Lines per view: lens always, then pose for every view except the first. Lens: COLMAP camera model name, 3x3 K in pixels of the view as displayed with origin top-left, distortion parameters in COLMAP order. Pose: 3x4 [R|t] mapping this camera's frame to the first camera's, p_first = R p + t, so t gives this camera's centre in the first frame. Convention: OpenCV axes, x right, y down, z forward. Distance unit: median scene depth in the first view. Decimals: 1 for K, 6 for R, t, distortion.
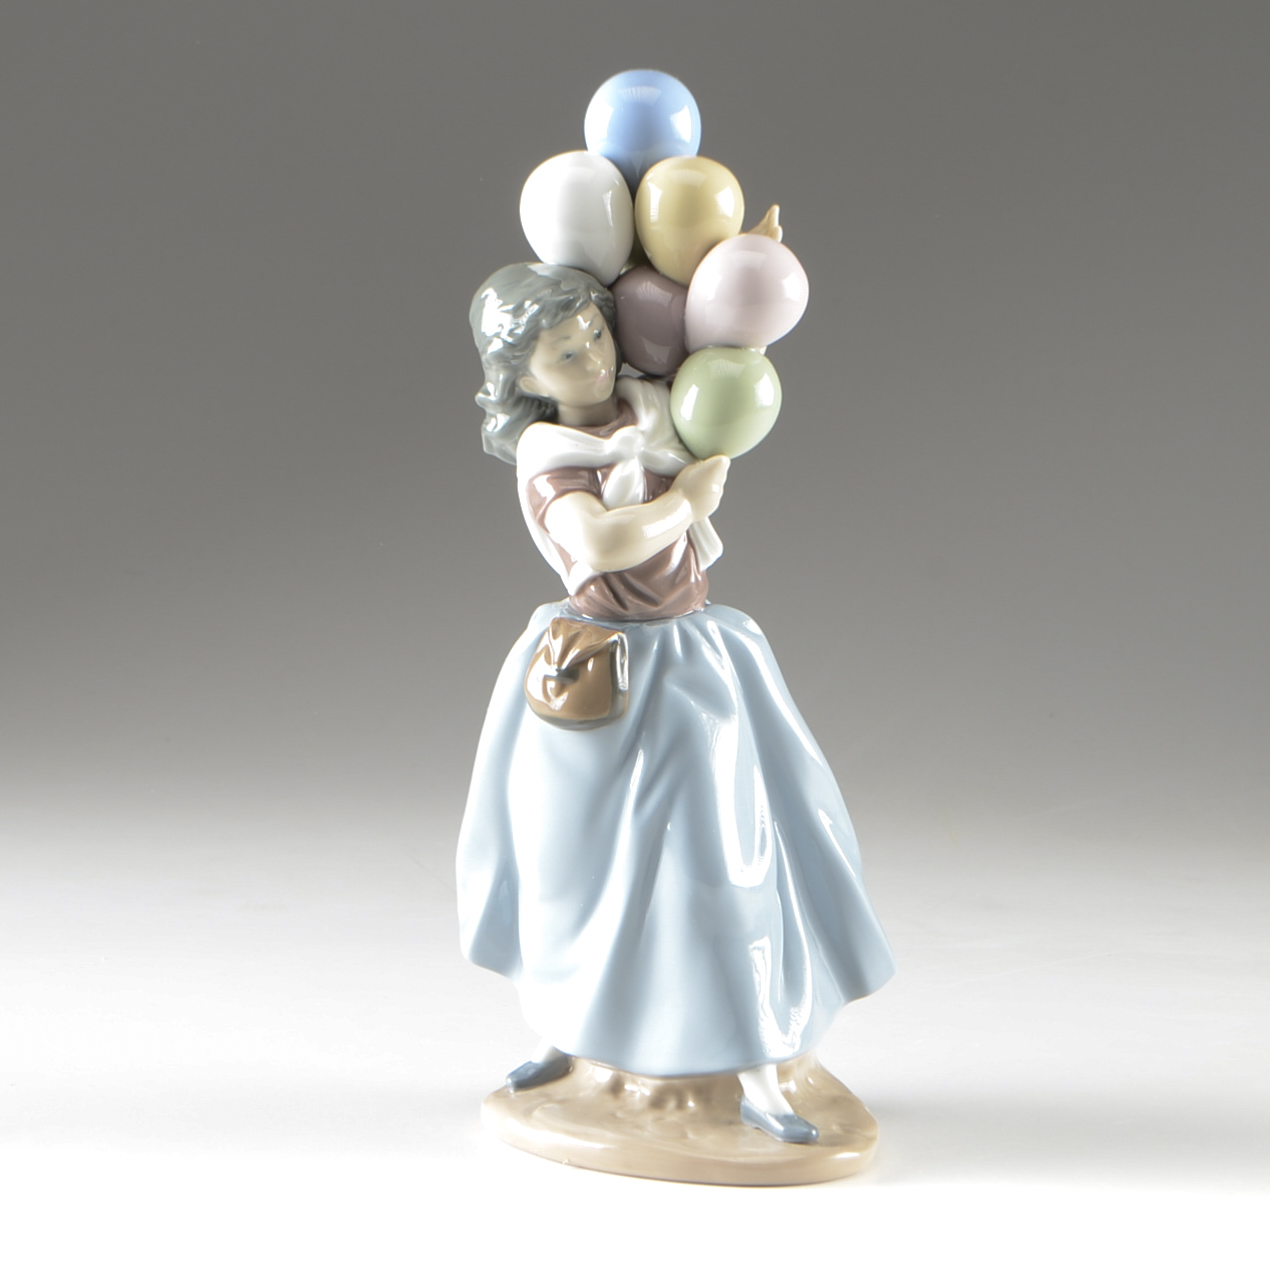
lens RADIAL K [[3655.9, 0, 631.5], [0, 3655.9, 634.7], [0, 0, 1]] dist [-0.021271, 0.000000]
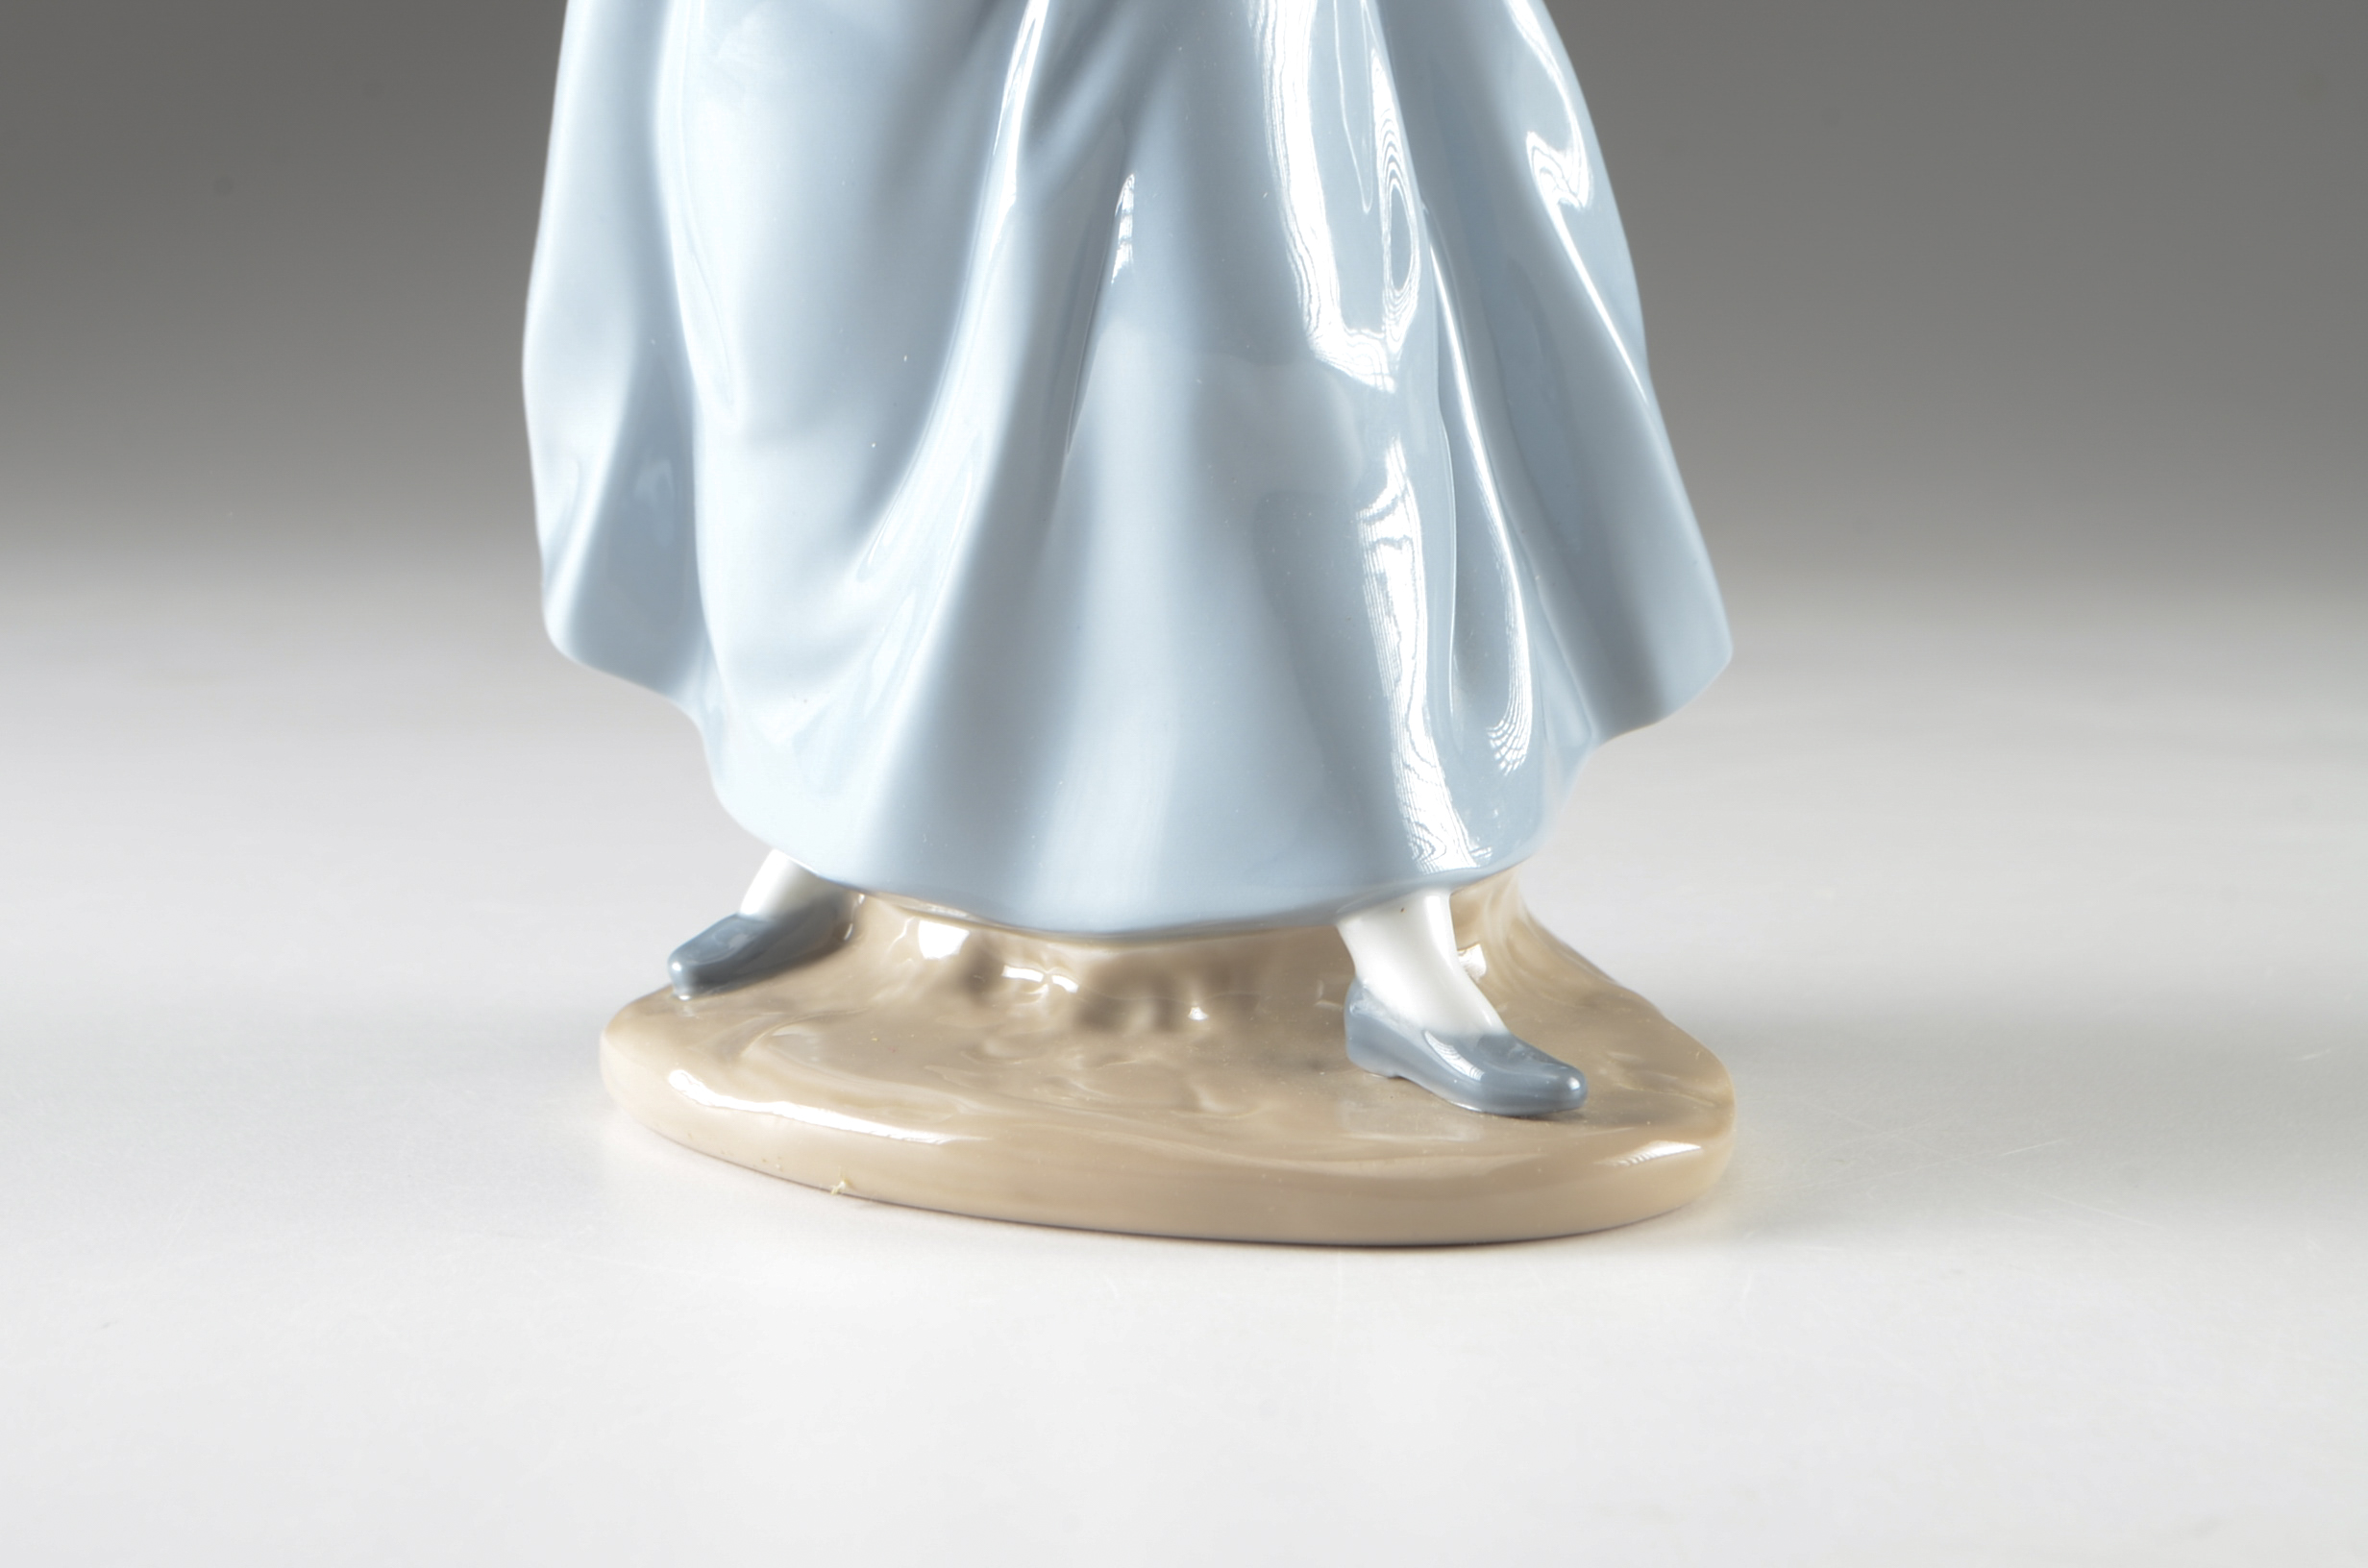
lens RADIAL K [[5456.7, 0, 1189.0], [0, 5456.7, 785.3], [0, 0, 1]] dist [-0.092396, 0.000000]
pose [[0.998740, -0.016619, 0.047350, -0.008126], [0.013477, 0.997734, 0.065913, 0.067881], [-0.048338, -0.065192, 0.996701, 0.454091]]
